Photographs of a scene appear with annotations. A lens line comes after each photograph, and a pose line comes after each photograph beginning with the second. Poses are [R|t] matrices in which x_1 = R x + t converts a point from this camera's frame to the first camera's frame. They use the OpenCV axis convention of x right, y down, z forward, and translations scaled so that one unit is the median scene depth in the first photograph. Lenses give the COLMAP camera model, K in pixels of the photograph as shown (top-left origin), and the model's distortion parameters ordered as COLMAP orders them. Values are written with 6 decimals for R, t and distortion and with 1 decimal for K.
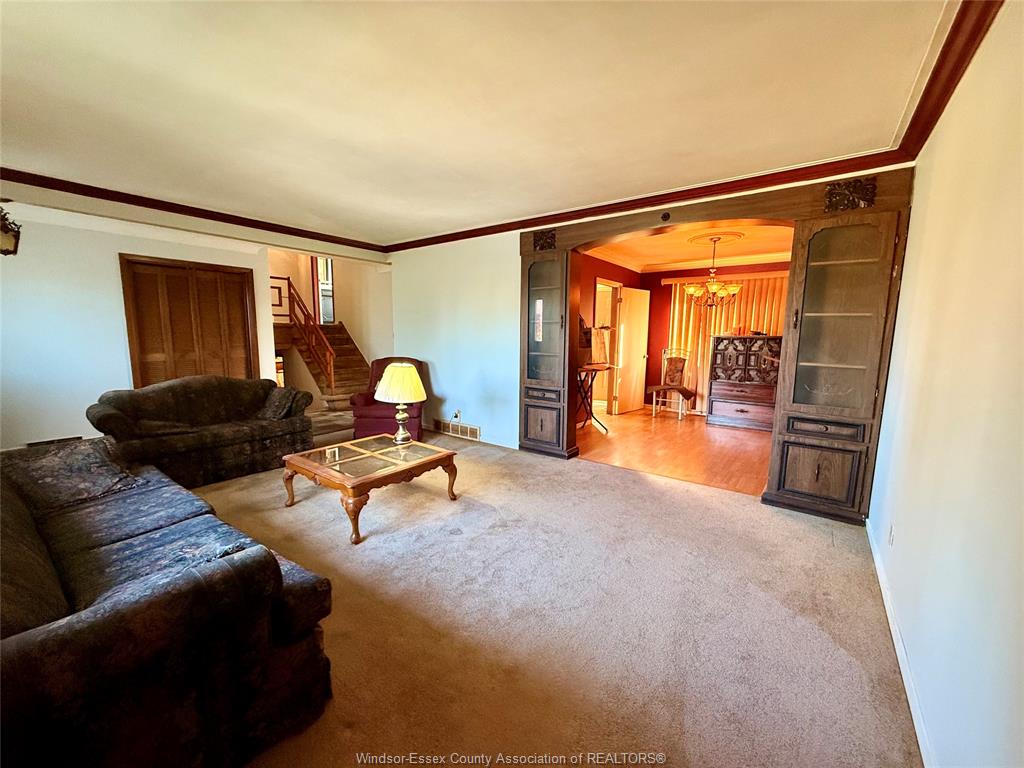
lens RADIAL K [[406.5, 0, 512.0], [0, 406.5, 384.0], [0, 0, 1]] dist [-0.001486, 0.000316]
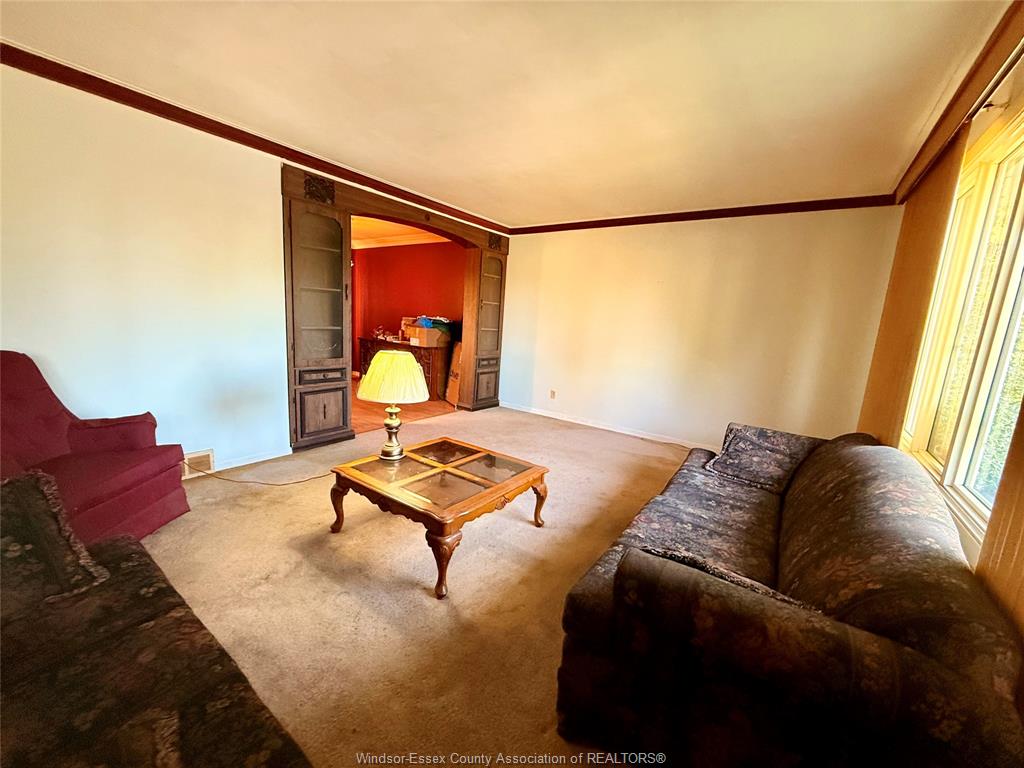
lens RADIAL K [[406.5, 0, 512.0], [0, 406.5, 384.0], [0, 0, 1]] dist [-0.001486, 0.000316]
pose [[-0.019262, -0.174303, 0.984504, -0.790128], [0.066590, 0.982276, 0.175211, -0.082024], [-0.997594, 0.068933, -0.007314, 0.630756]]
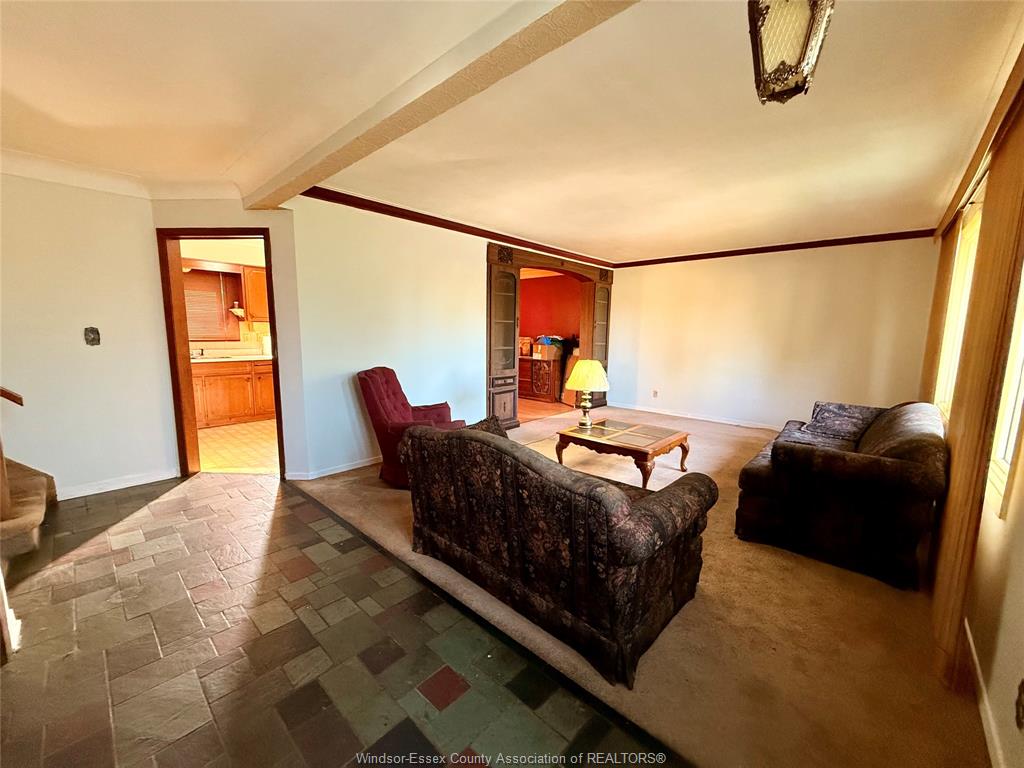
lens RADIAL K [[406.5, 0, 512.0], [0, 406.5, 384.0], [0, 0, 1]] dist [-0.001486, 0.000316]
pose [[0.104164, -0.141025, 0.984511, -1.148500], [0.116059, 0.984856, 0.128796, -0.123489], [-0.987765, 0.100845, 0.118953, 0.854788]]
